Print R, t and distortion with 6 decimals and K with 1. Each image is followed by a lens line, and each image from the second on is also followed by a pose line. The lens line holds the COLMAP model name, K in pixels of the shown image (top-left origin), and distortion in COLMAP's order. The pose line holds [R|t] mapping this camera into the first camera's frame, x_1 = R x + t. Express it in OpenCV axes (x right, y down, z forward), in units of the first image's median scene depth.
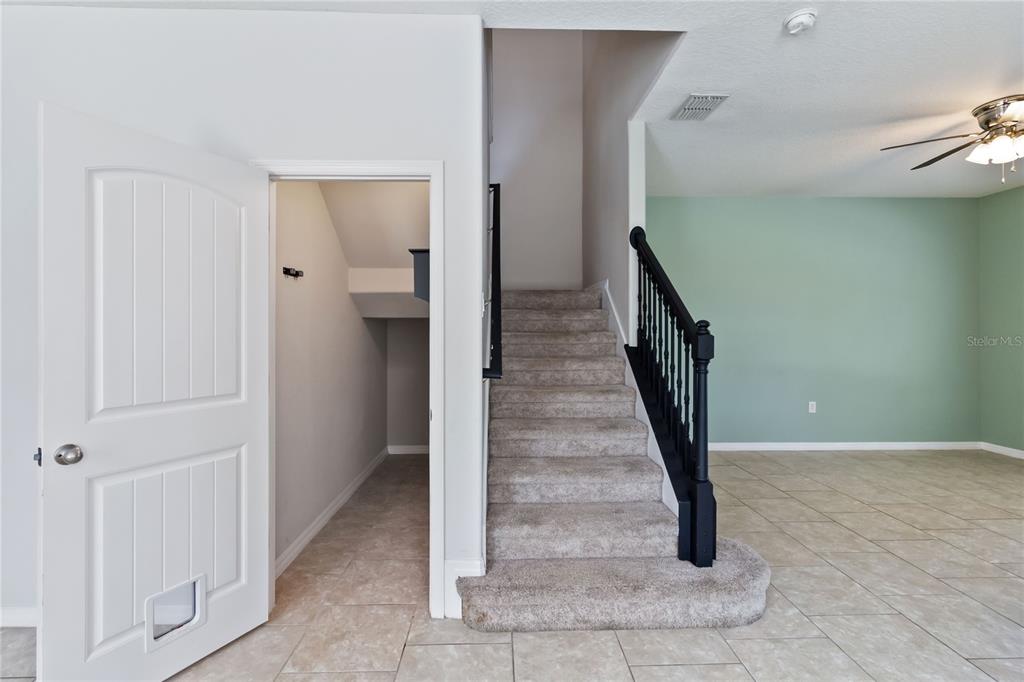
lens RADIAL K [[474.3, 0, 511.5], [0, 474.3, 328.0], [0, 0, 1]] dist [0.000076, 0.000287]
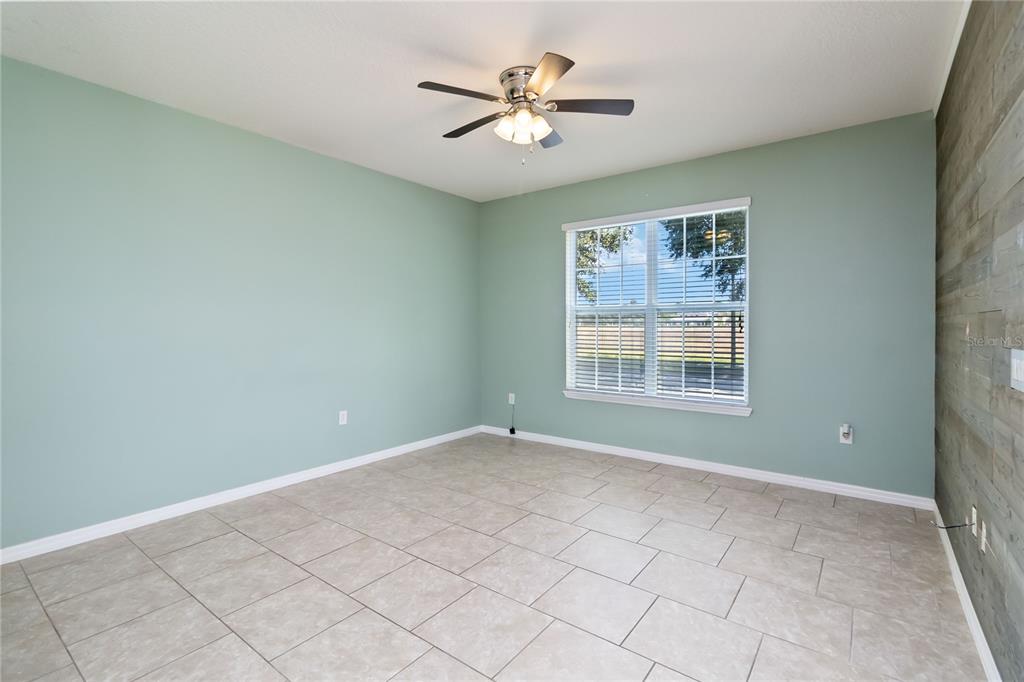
lens RADIAL K [[474.3, 0, 511.5], [0, 474.3, 328.0], [0, 0, 1]] dist [0.000076, 0.000287]
pose [[0.626281, -0.008575, 0.779550, 0.268490], [-0.001180, 0.999928, 0.011947, 0.001375], [-0.779597, -0.008402, 0.626226, 0.390243]]
